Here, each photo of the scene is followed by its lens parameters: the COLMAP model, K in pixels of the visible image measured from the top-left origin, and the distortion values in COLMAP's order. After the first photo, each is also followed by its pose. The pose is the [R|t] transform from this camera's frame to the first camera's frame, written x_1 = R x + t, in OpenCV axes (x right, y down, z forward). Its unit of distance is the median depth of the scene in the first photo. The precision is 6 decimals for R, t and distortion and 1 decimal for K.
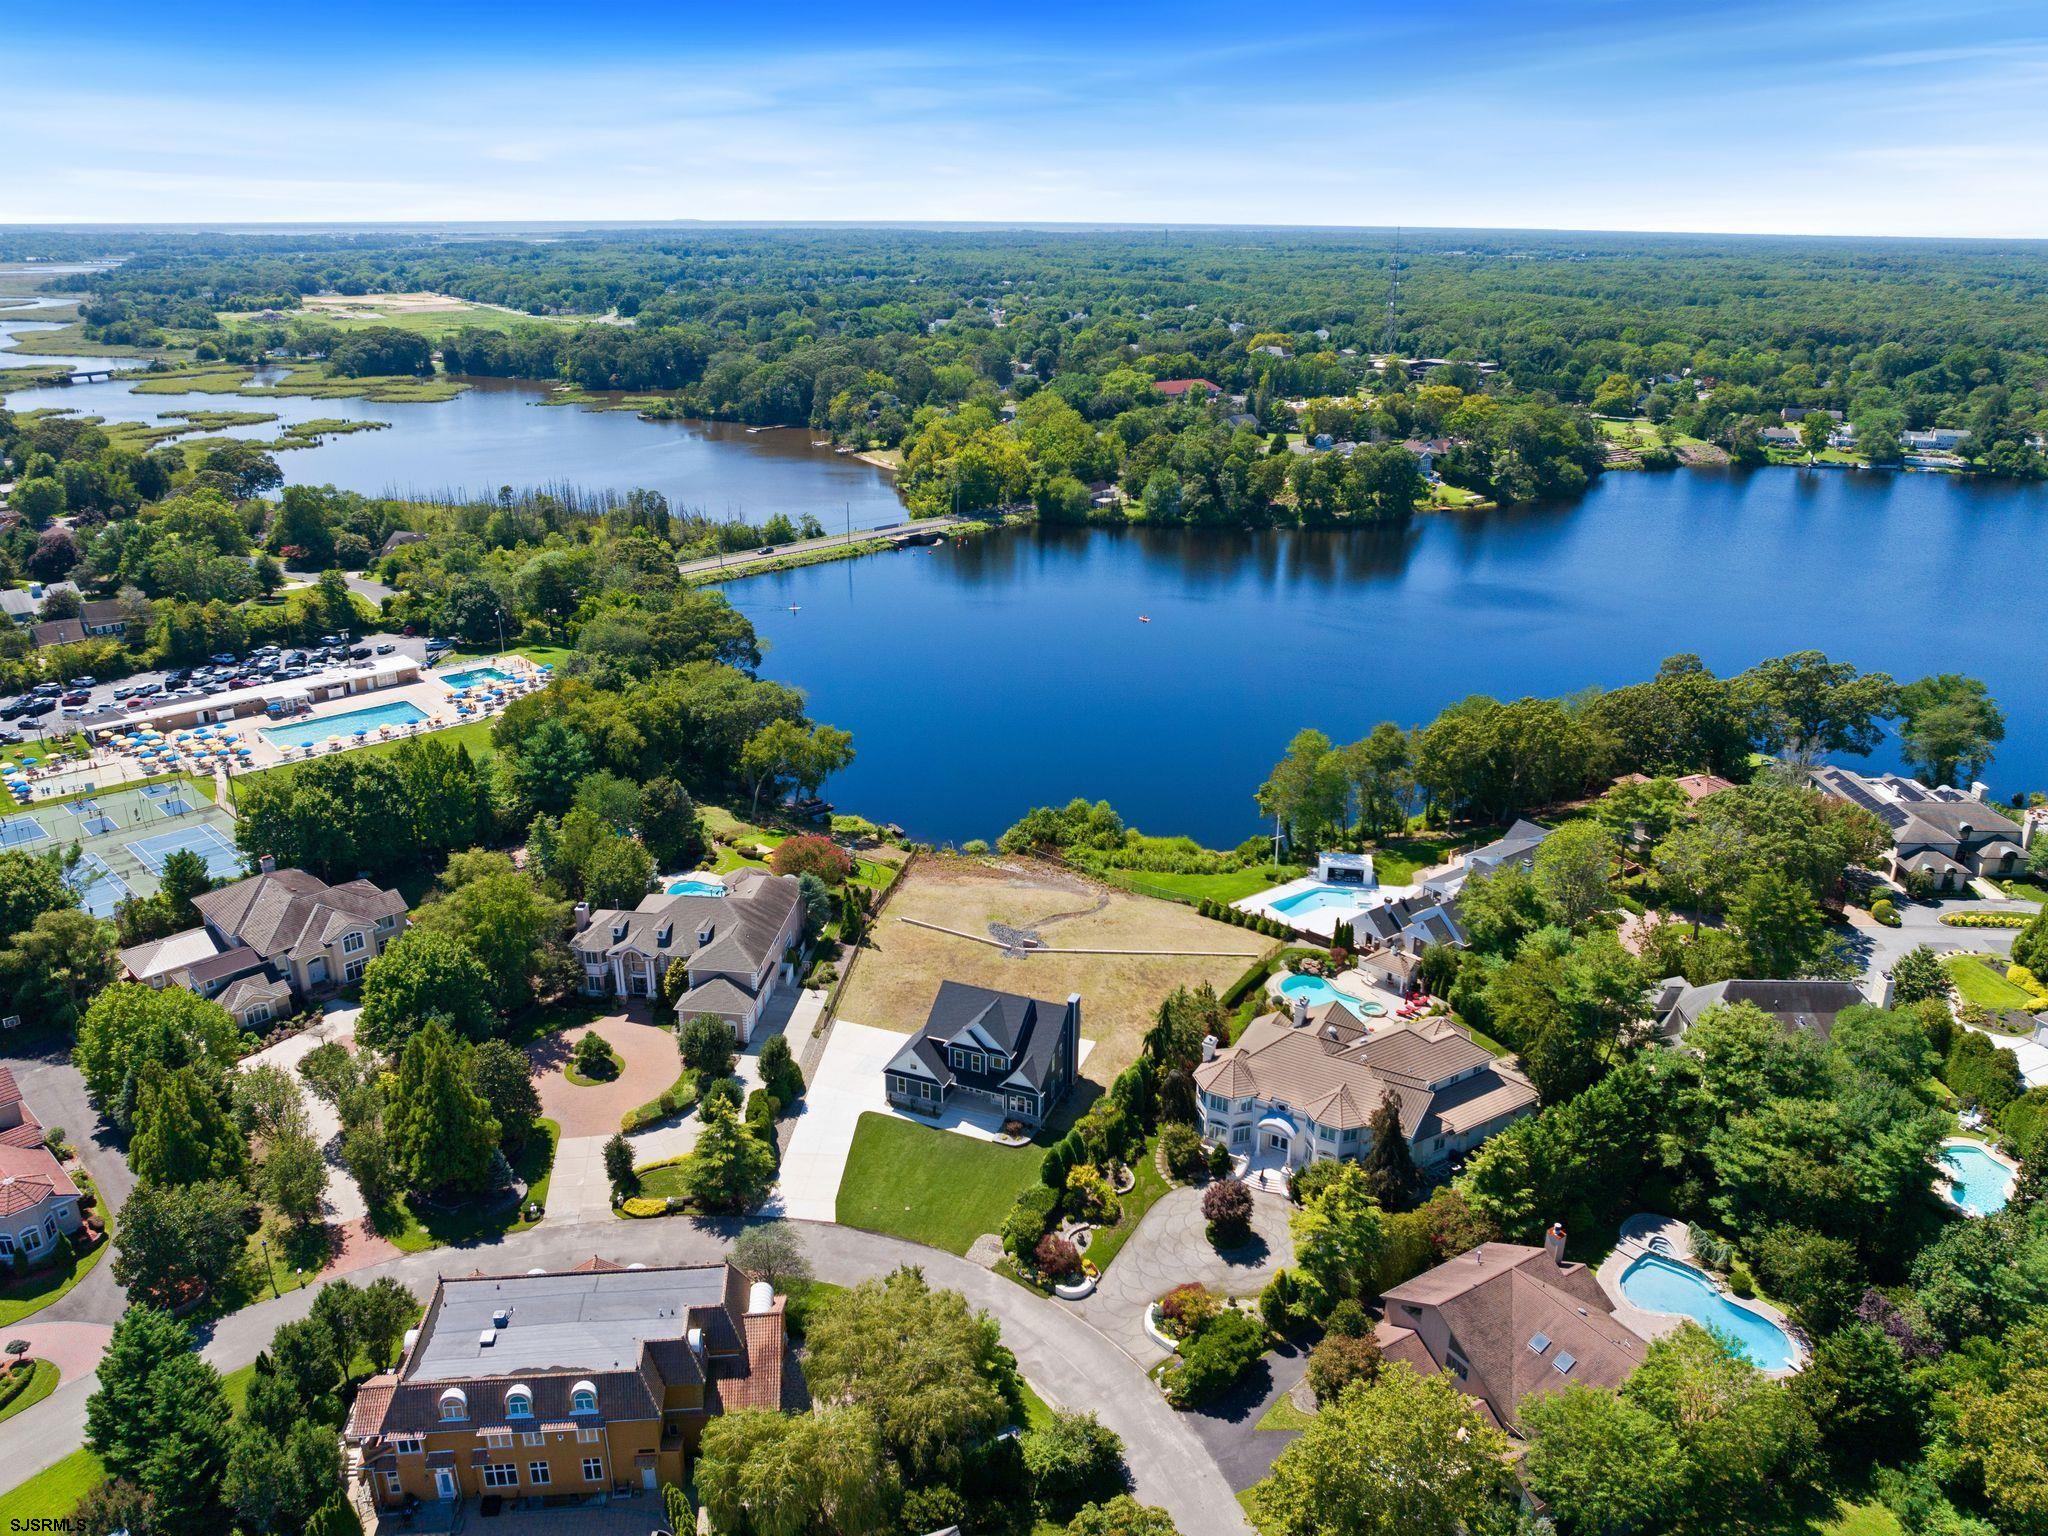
lens RADIAL K [[1453.7, 0, 1032.6], [0, 1453.7, 748.5], [0, 0, 1]] dist [-0.035954, 0.001925]
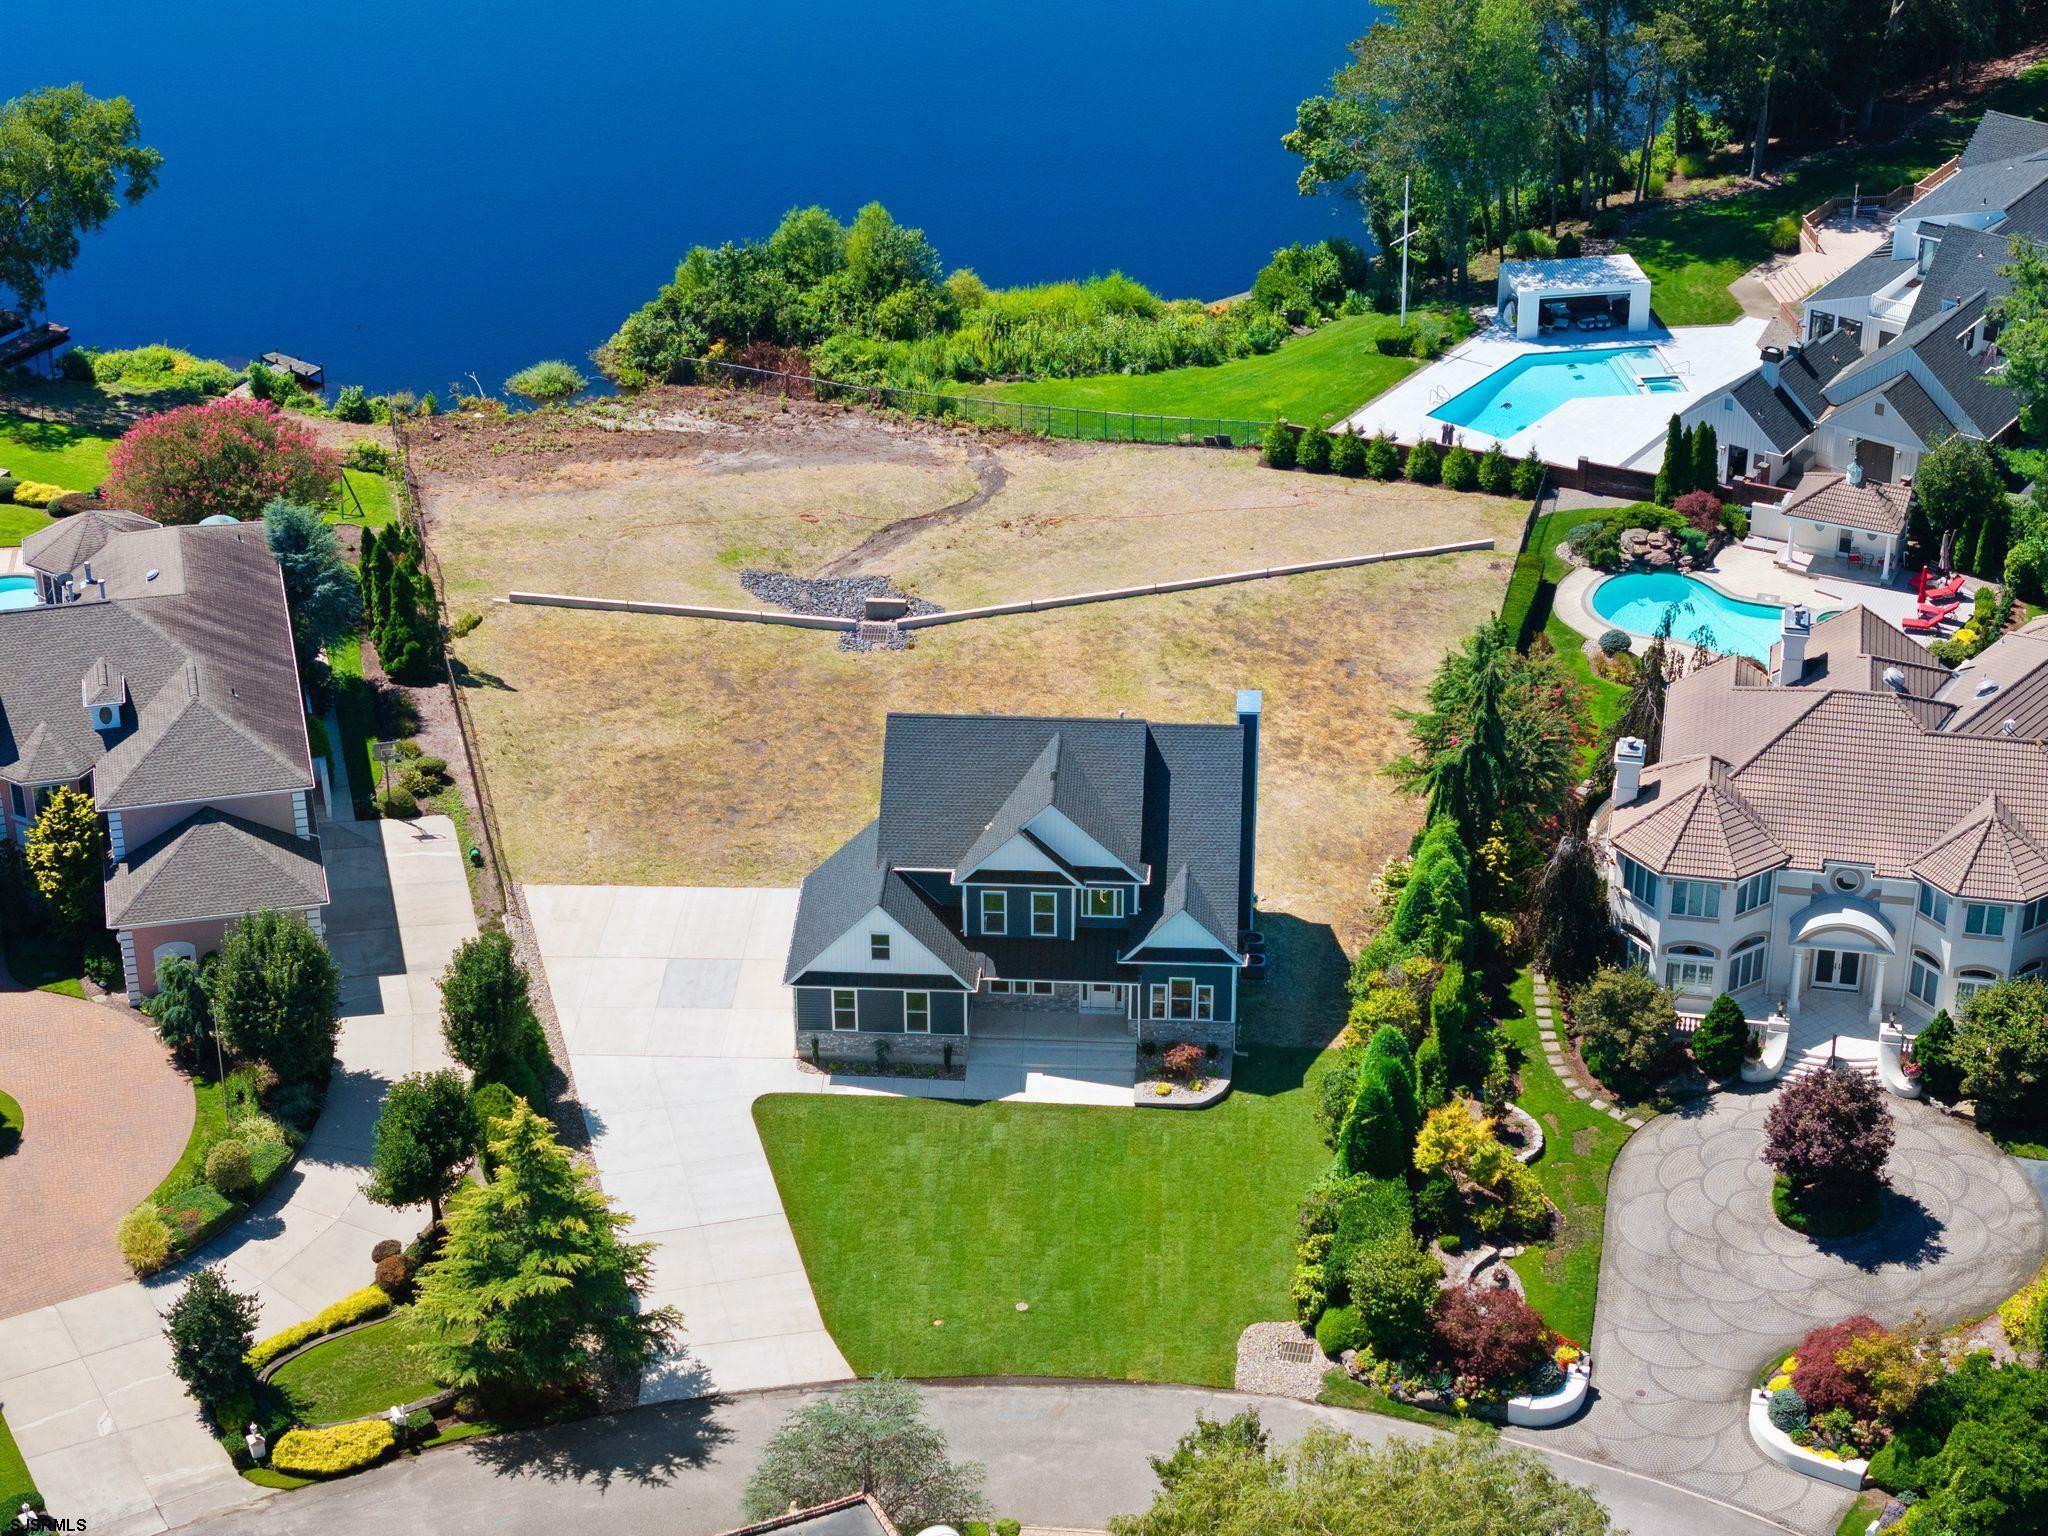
lens RADIAL K [[4169.6, 0, 1024.0], [0, 4169.6, 768.0], [0, 0, 1]] dist [-0.086594, 0.198225]
pose [[0.949883, -0.162994, 0.266749, -0.264758], [0.118017, 0.977142, 0.176819, -0.006809], [-0.289472, -0.136477, 0.947407, -0.001571]]
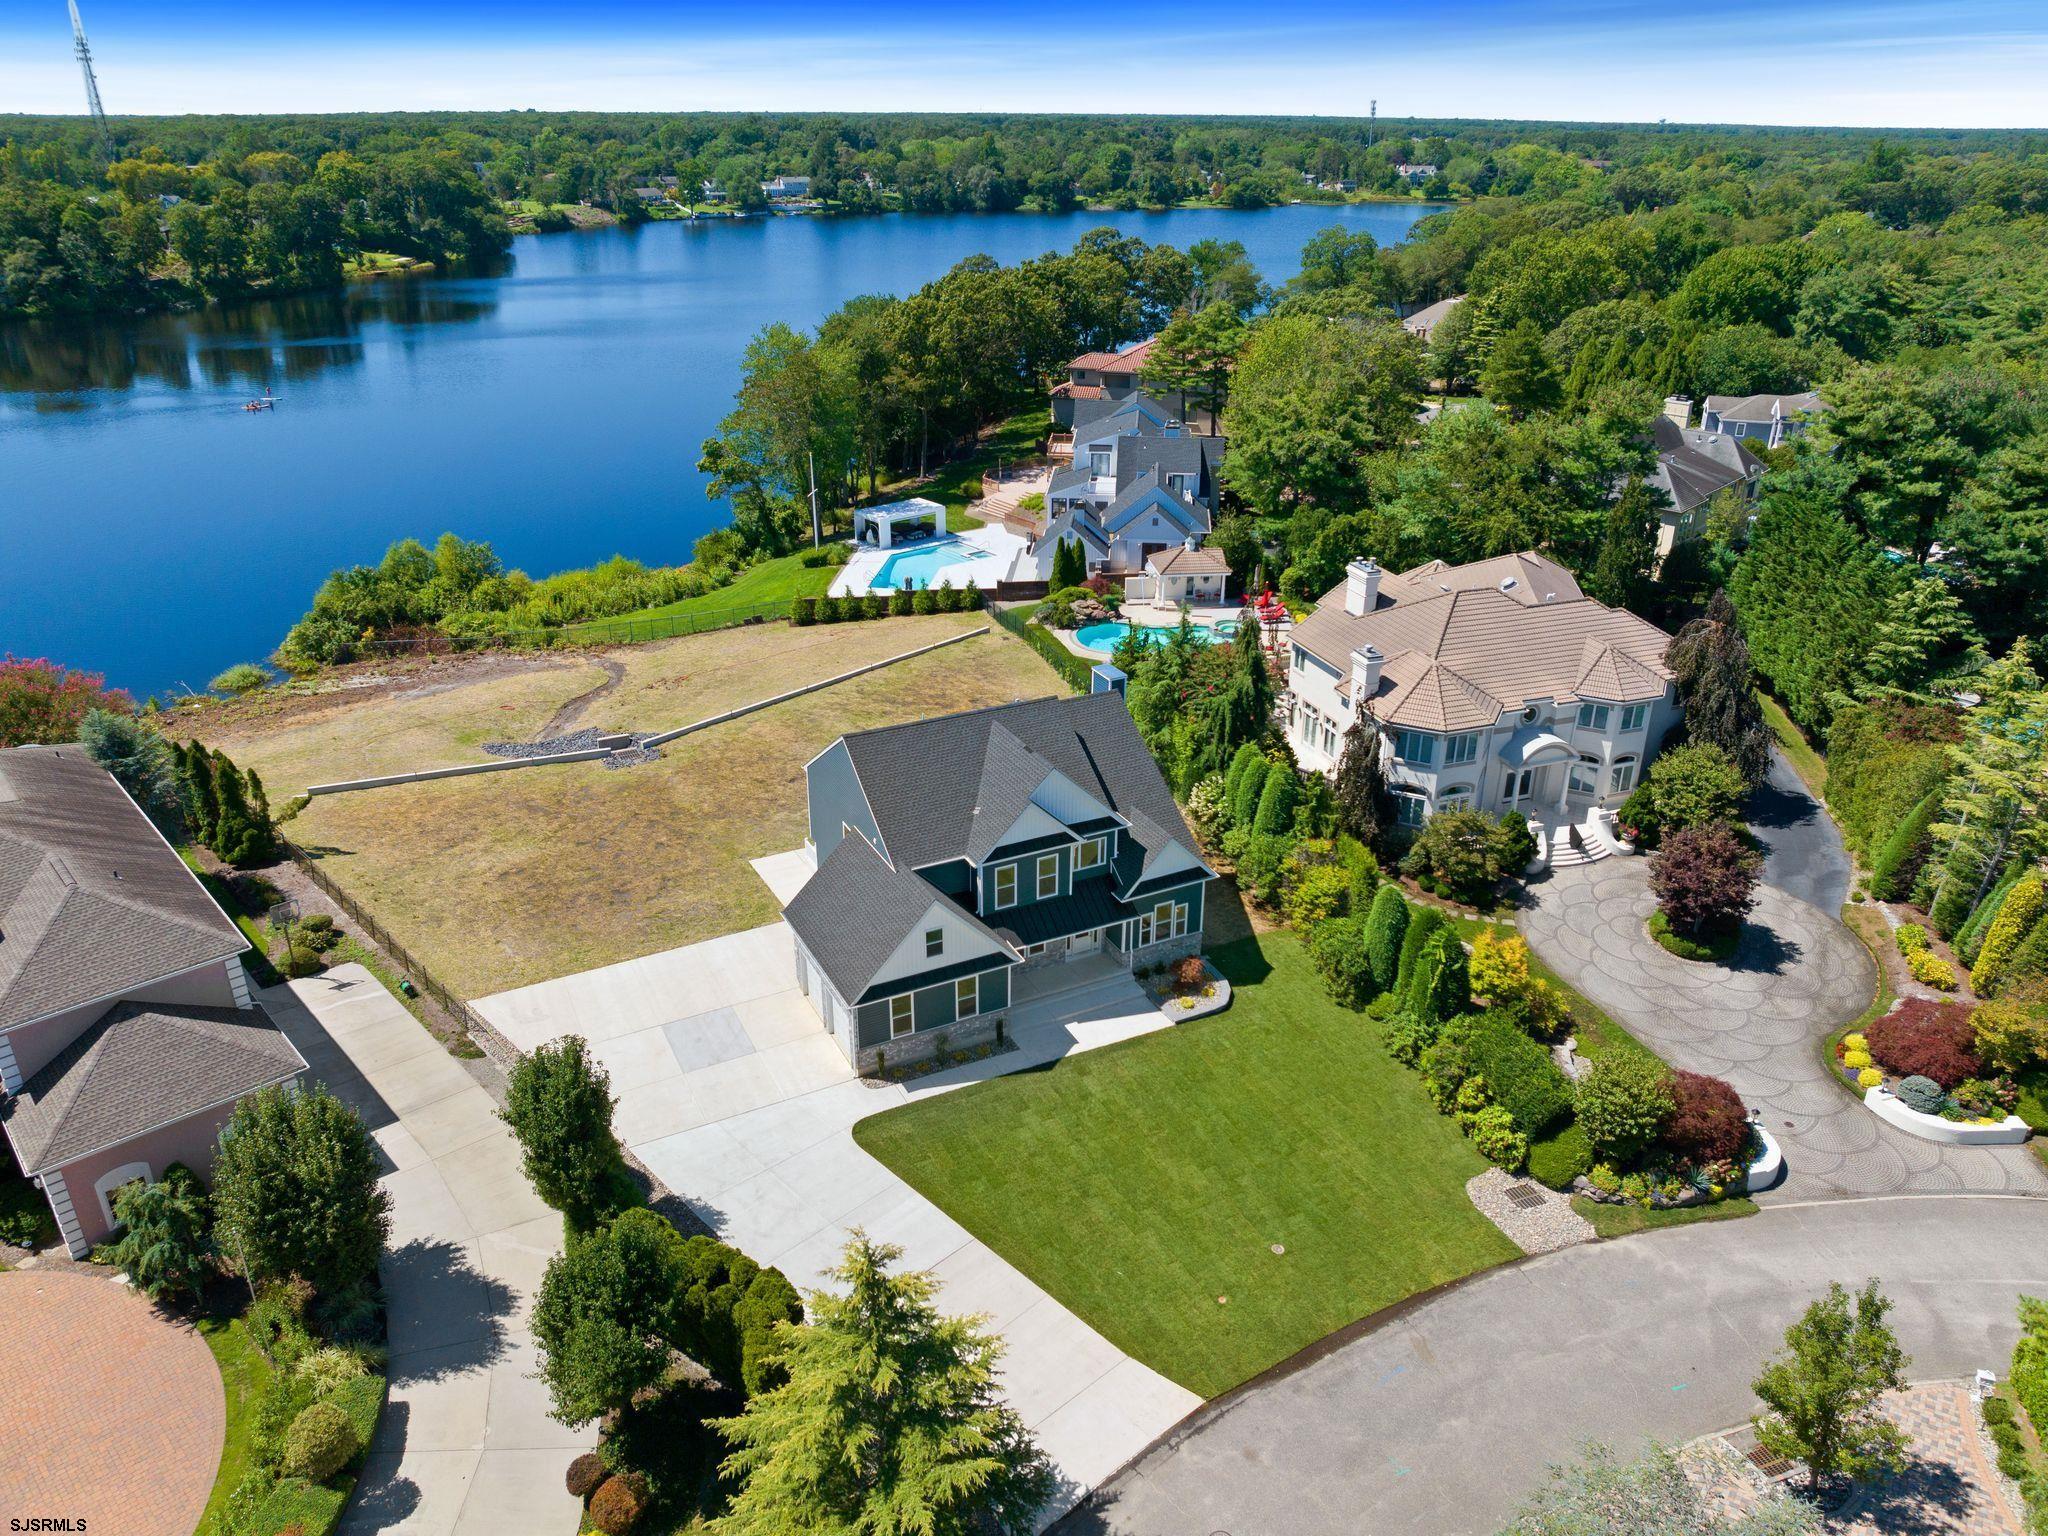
lens RADIAL K [[1453.7, 0, 1032.6], [0, 1453.7, 748.5], [0, 0, 1]] dist [-0.035954, 0.001925]
pose [[0.657234, -0.305869, 0.688831, -0.251886], [0.259706, 0.949884, 0.173993, 0.092947], [-0.707528, 0.064539, 0.703732, 0.592194]]
